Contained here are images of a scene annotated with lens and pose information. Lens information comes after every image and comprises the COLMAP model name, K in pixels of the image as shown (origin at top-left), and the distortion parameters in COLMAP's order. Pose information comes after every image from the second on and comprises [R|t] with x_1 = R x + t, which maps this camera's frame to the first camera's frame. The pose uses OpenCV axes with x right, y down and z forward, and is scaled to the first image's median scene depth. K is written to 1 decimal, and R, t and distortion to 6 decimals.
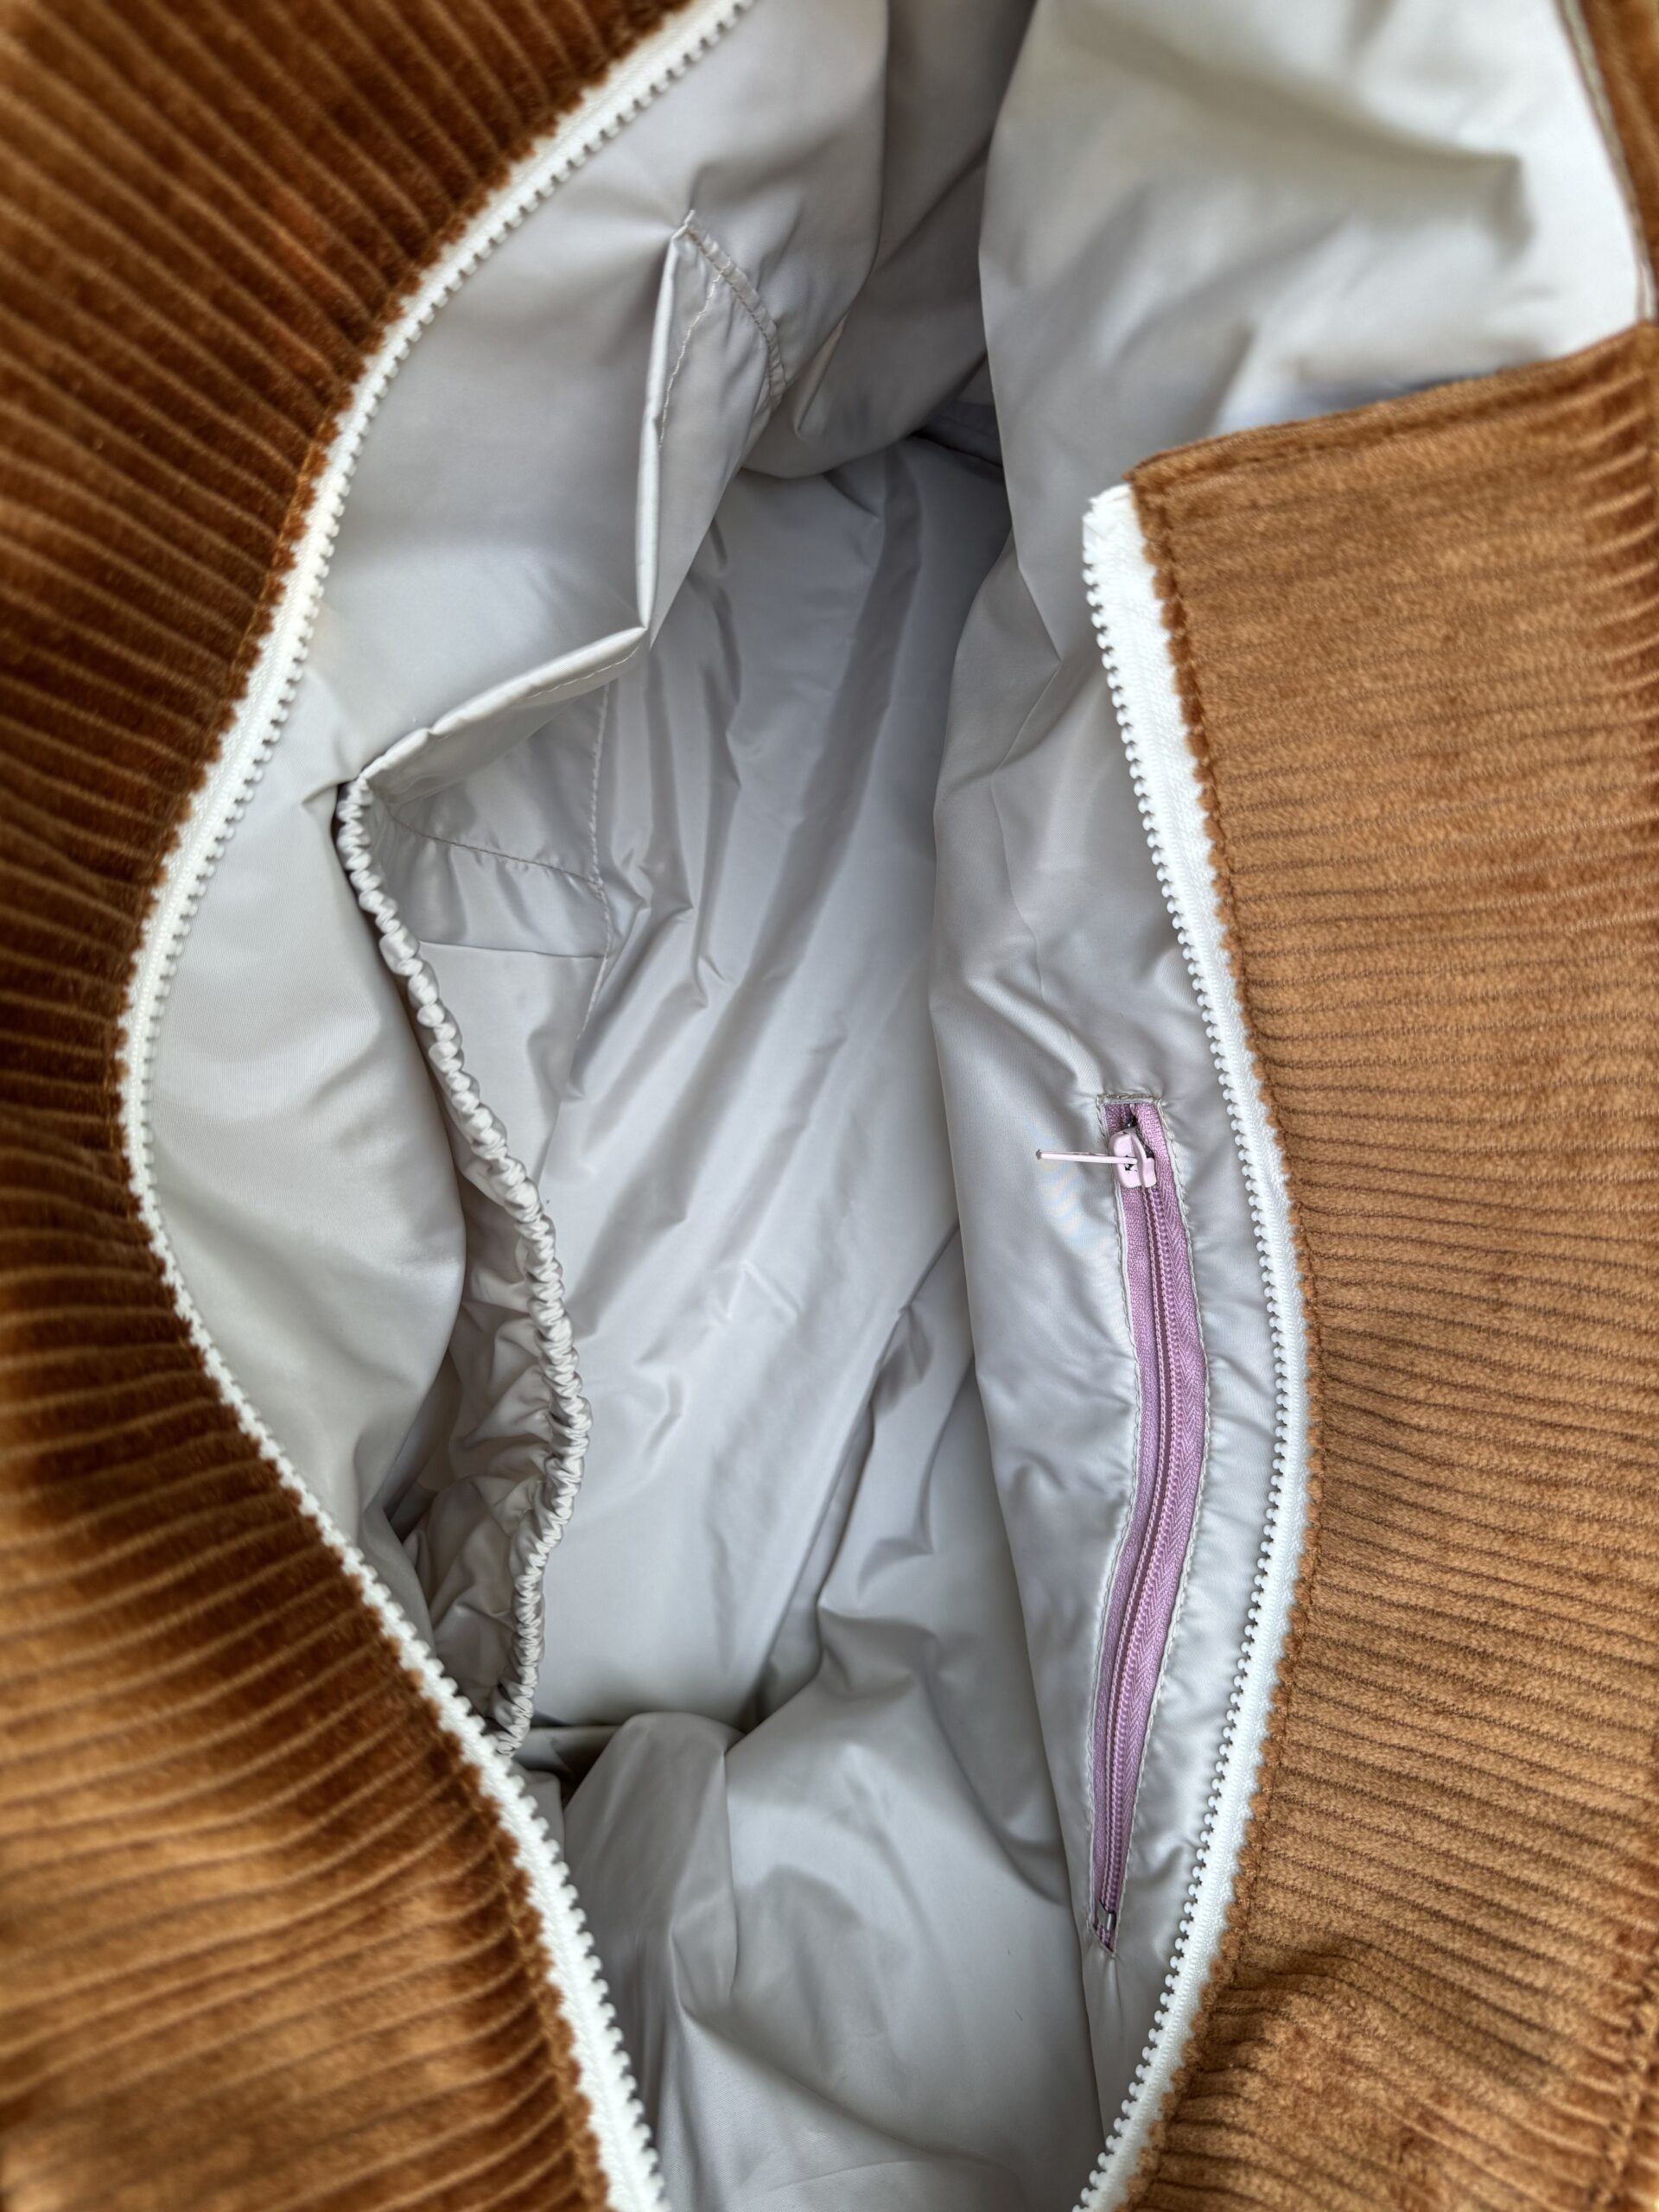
lens RADIAL K [[1550.7, 0, 854.8], [0, 1550.7, 1106.5], [0, 0, 1]] dist [0.003710, -0.050393]
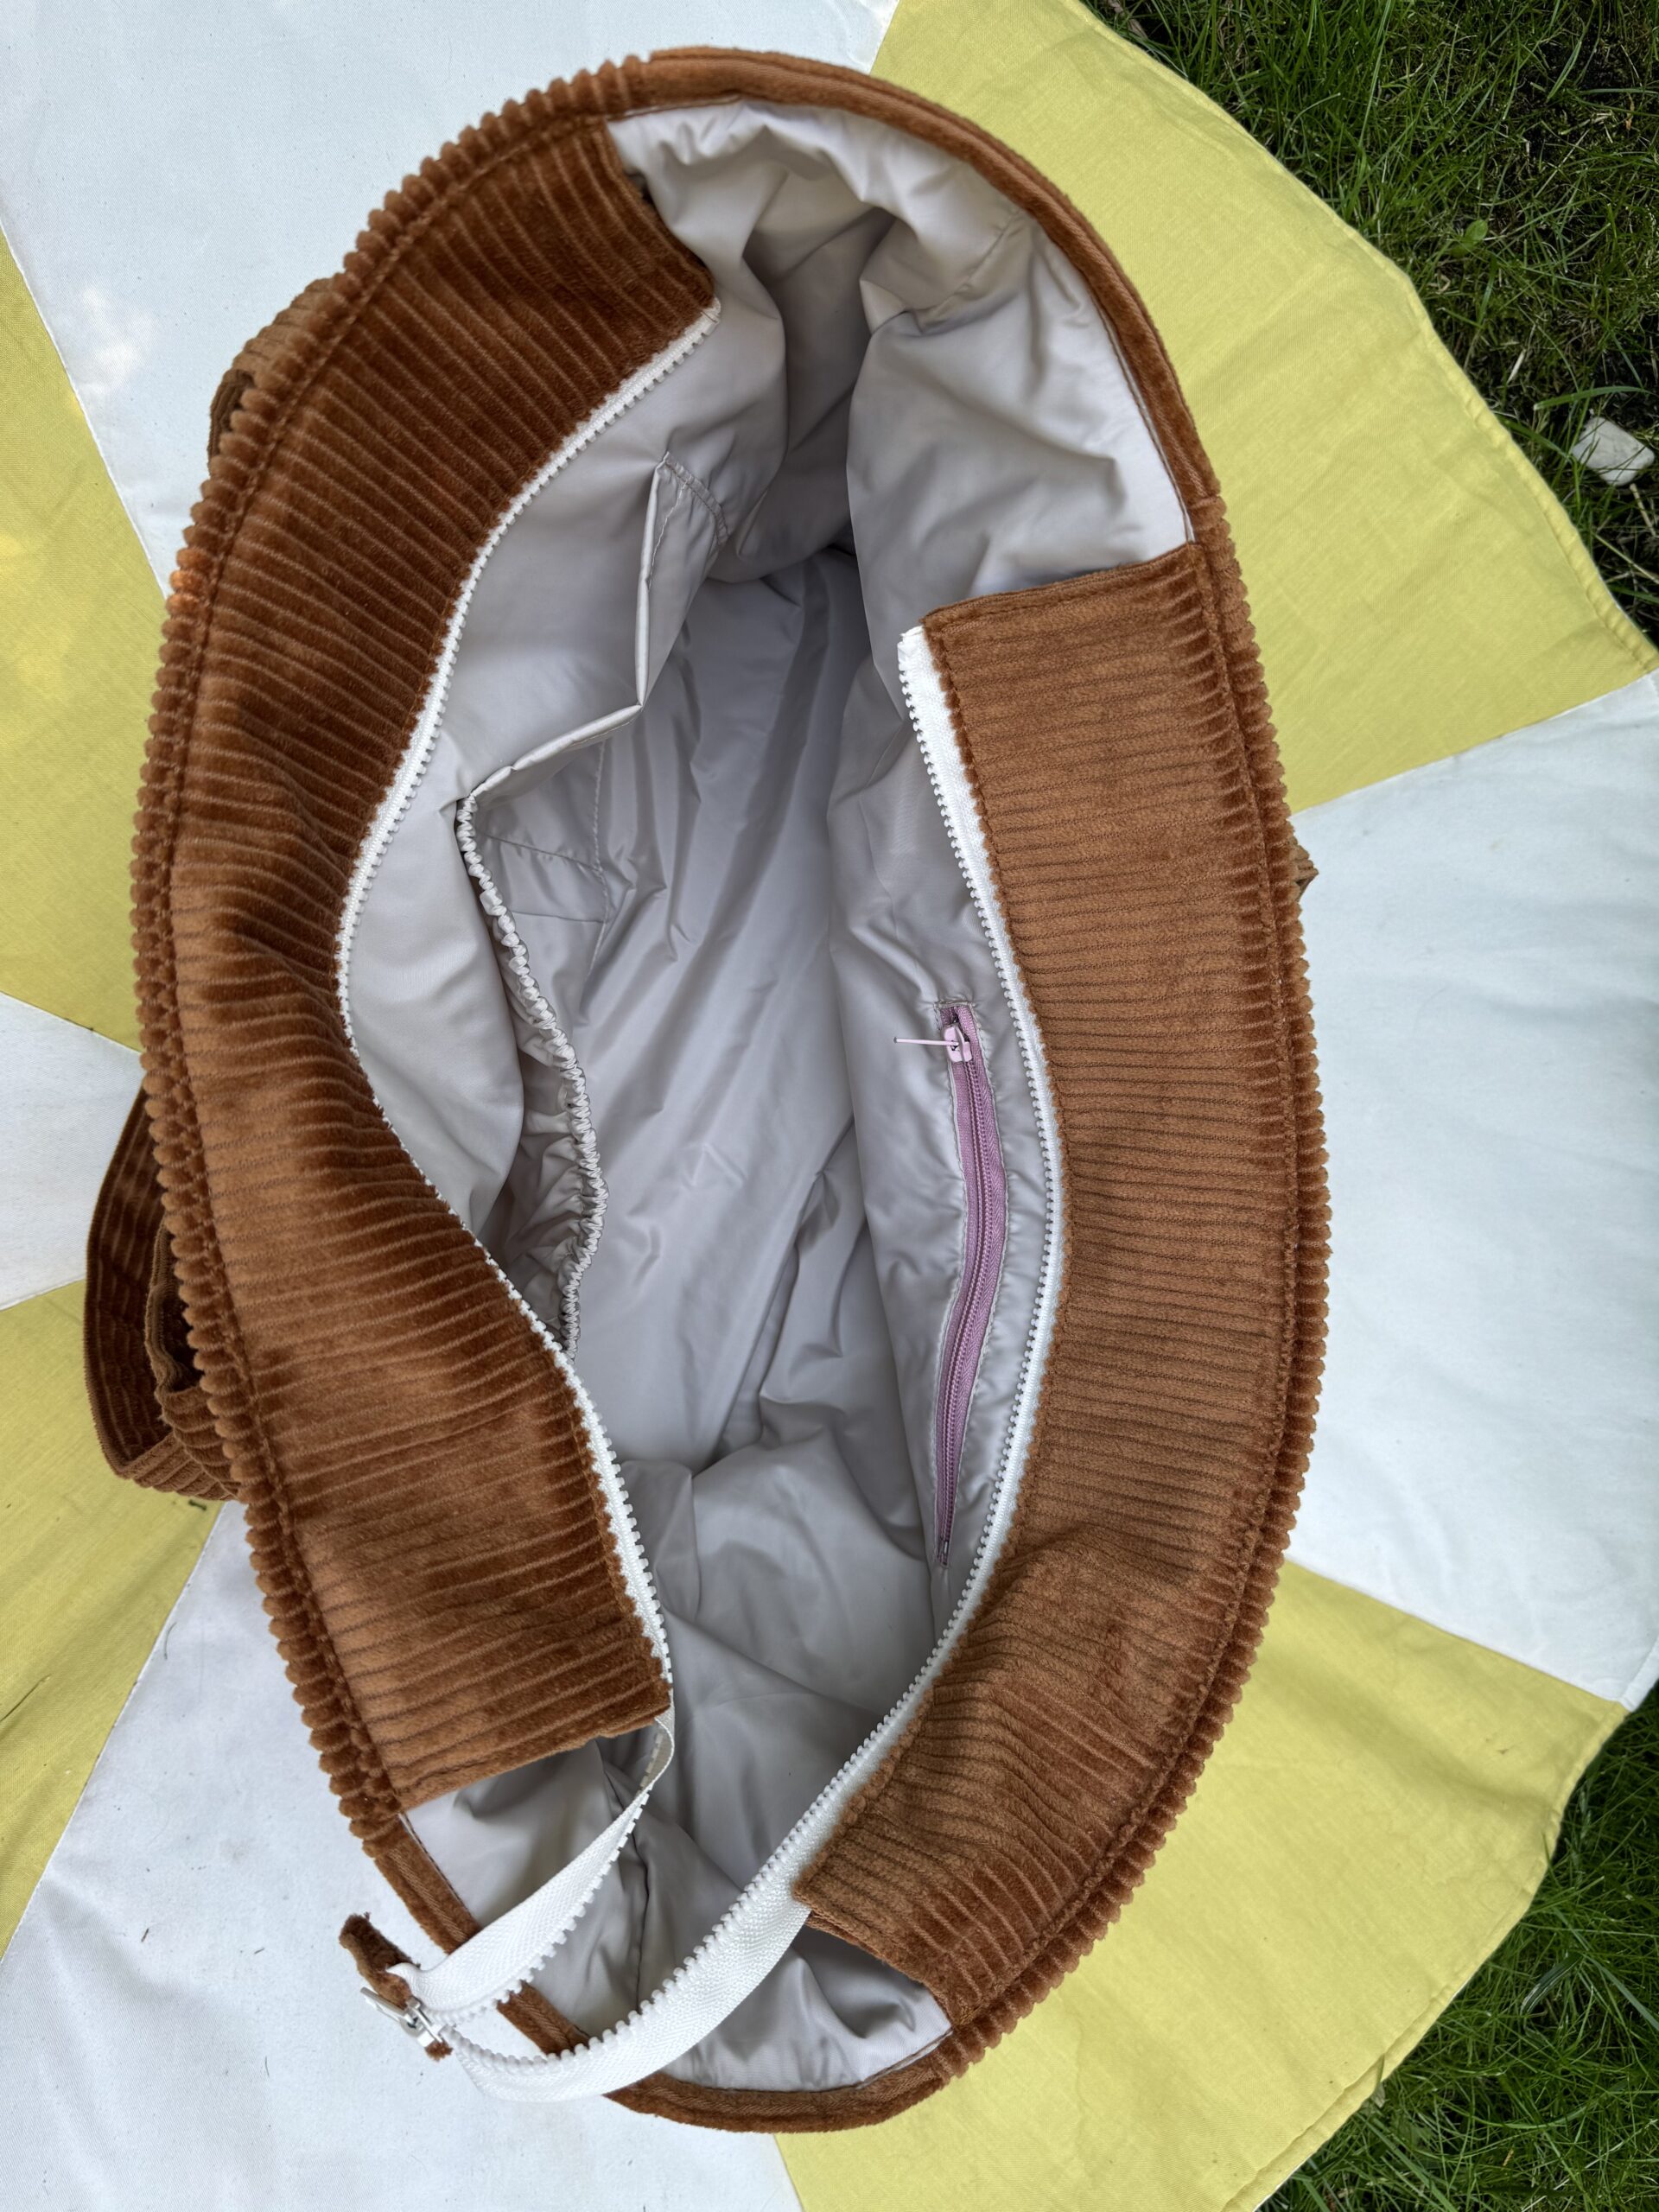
lens RADIAL K [[1560.5, 0, 829.5], [0, 1560.5, 1106.0], [0, 0, 1]] dist [0.135603, -0.346349]
pose [[0.999971, -0.003926, 0.006544, 0.052122], [0.003998, 0.999932, -0.010942, 0.136641], [-0.006501, 0.010968, 0.999919, -0.667789]]
